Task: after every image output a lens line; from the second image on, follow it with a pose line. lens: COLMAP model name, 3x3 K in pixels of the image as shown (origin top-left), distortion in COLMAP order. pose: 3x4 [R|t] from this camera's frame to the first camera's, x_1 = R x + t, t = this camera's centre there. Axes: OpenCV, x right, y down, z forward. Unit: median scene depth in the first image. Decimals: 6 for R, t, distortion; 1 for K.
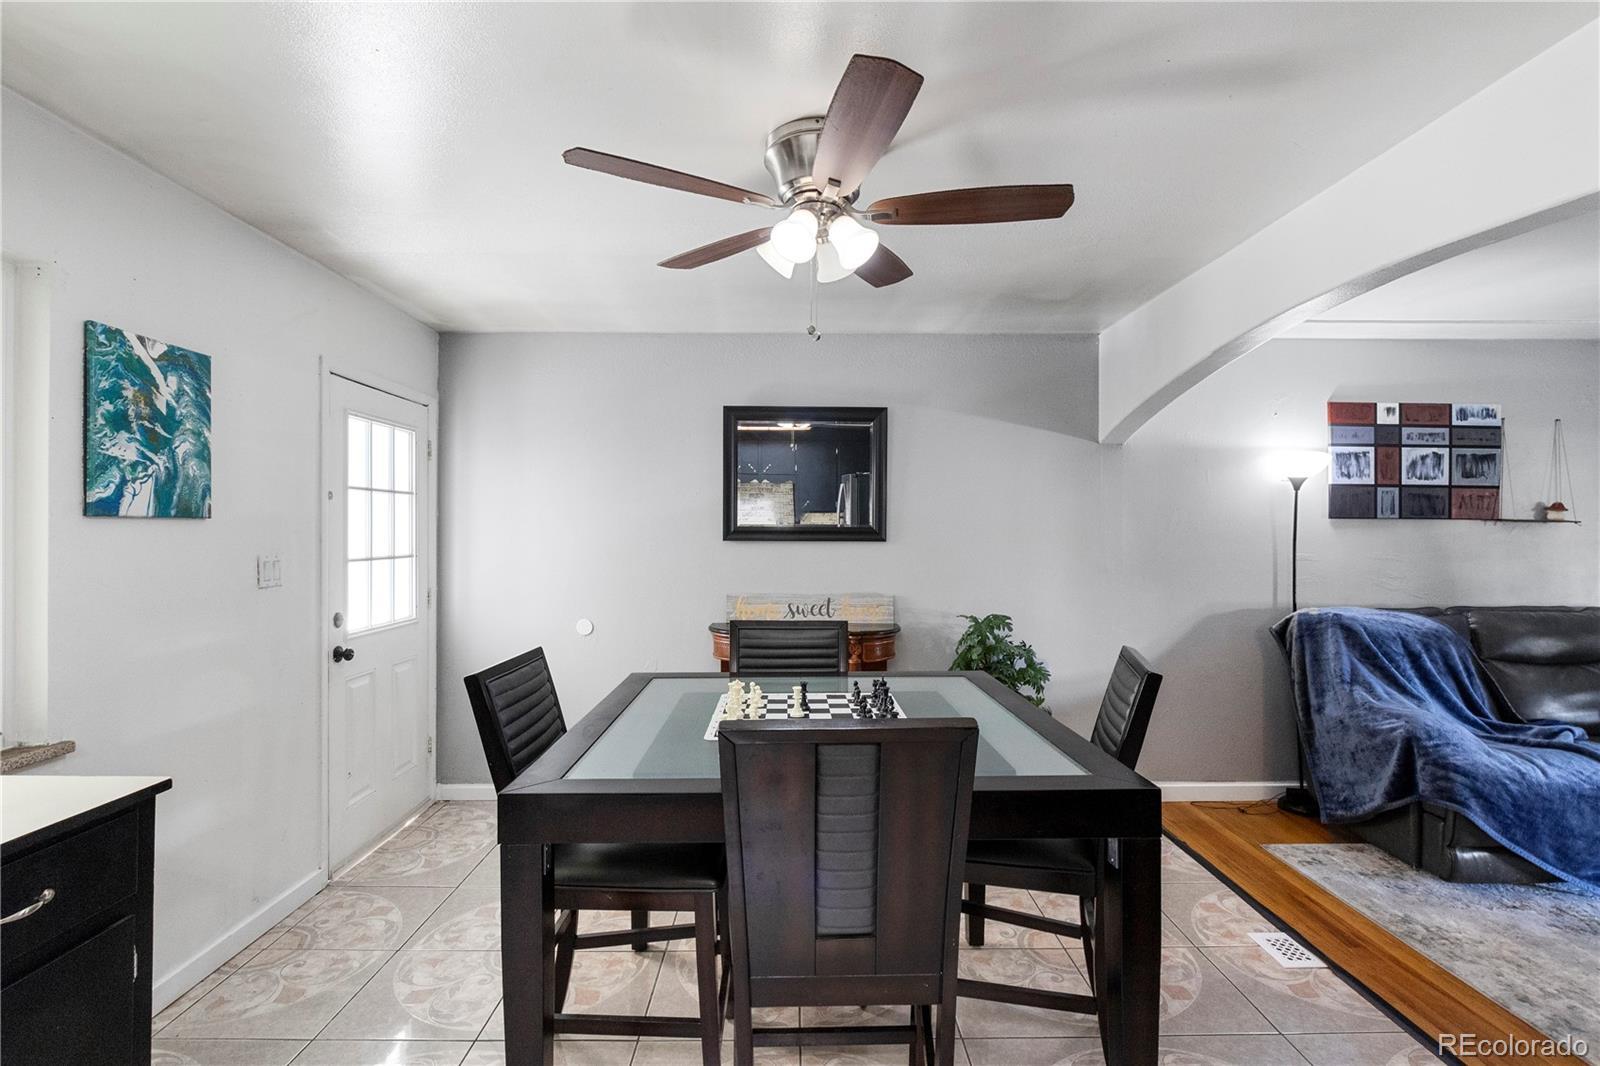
lens RADIAL K [[745.0, 0, 800.0], [0, 745.0, 533.0], [0, 0, 1]] dist [-0.002103, -0.000052]
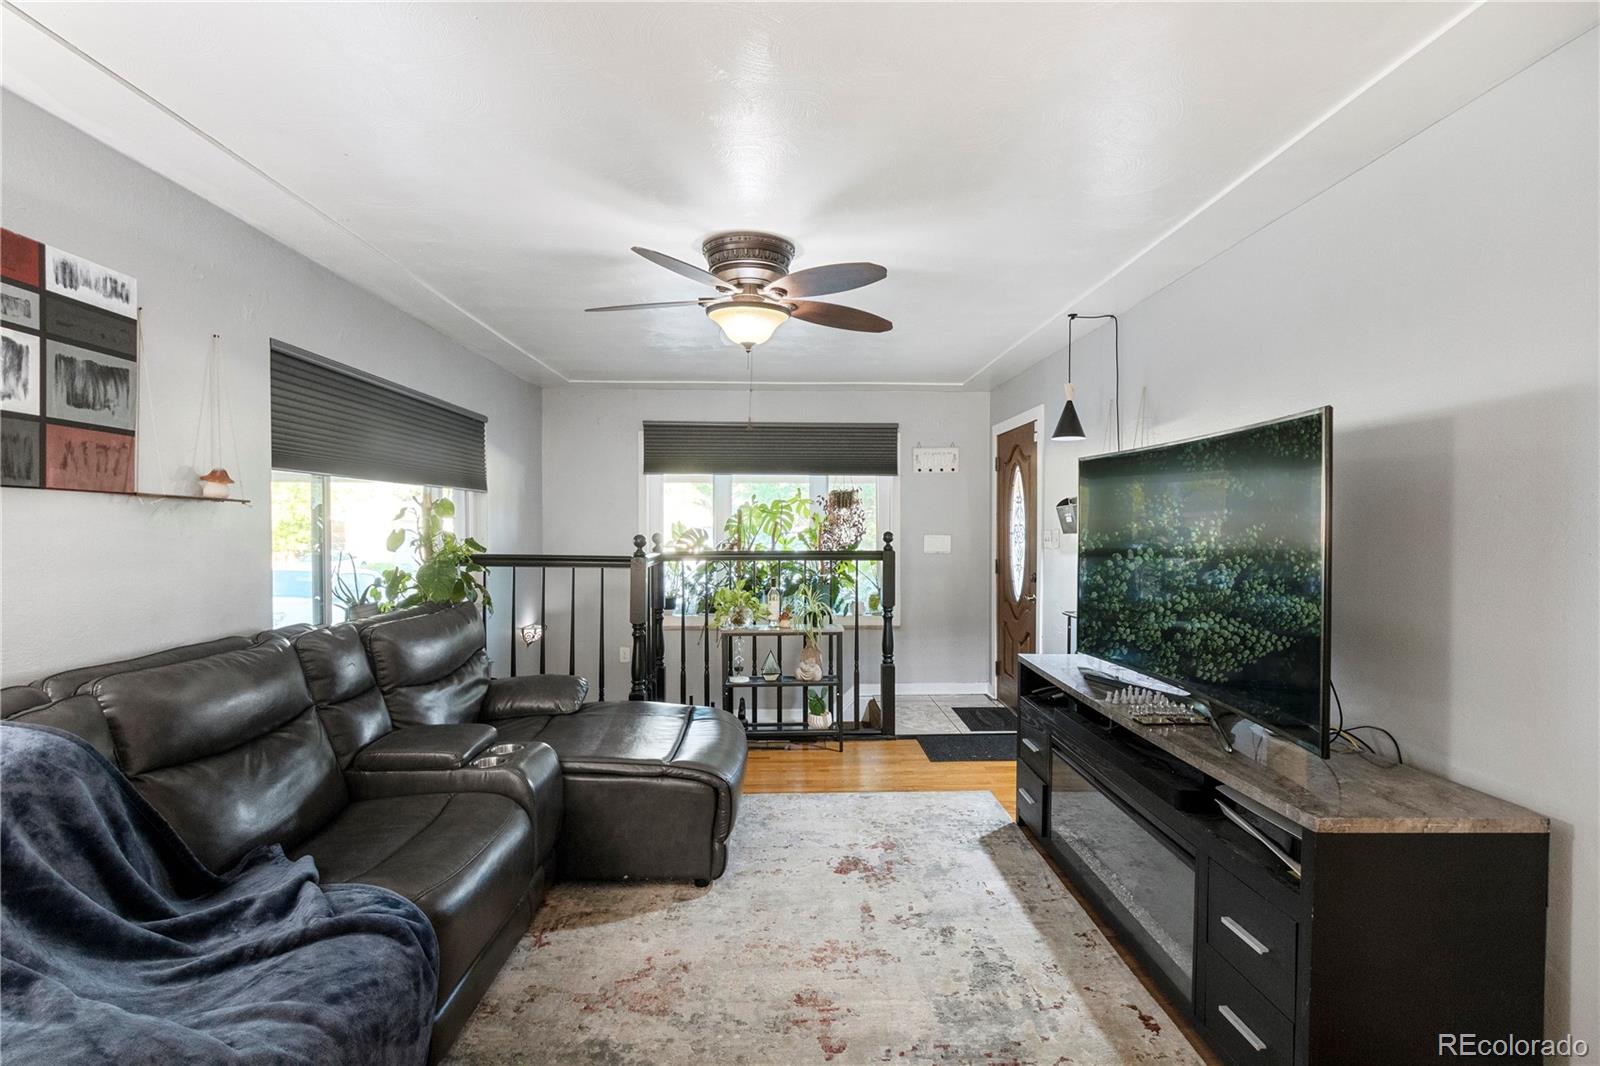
lens RADIAL K [[745.0, 0, 800.0], [0, 745.0, 533.0], [0, 0, 1]] dist [-0.002103, -0.000052]
pose [[-0.011768, -0.015104, 0.999817, 0.395193], [-0.003958, 0.999879, 0.015058, 0.000673], [-0.999923, -0.003781, -0.011827, 0.524535]]
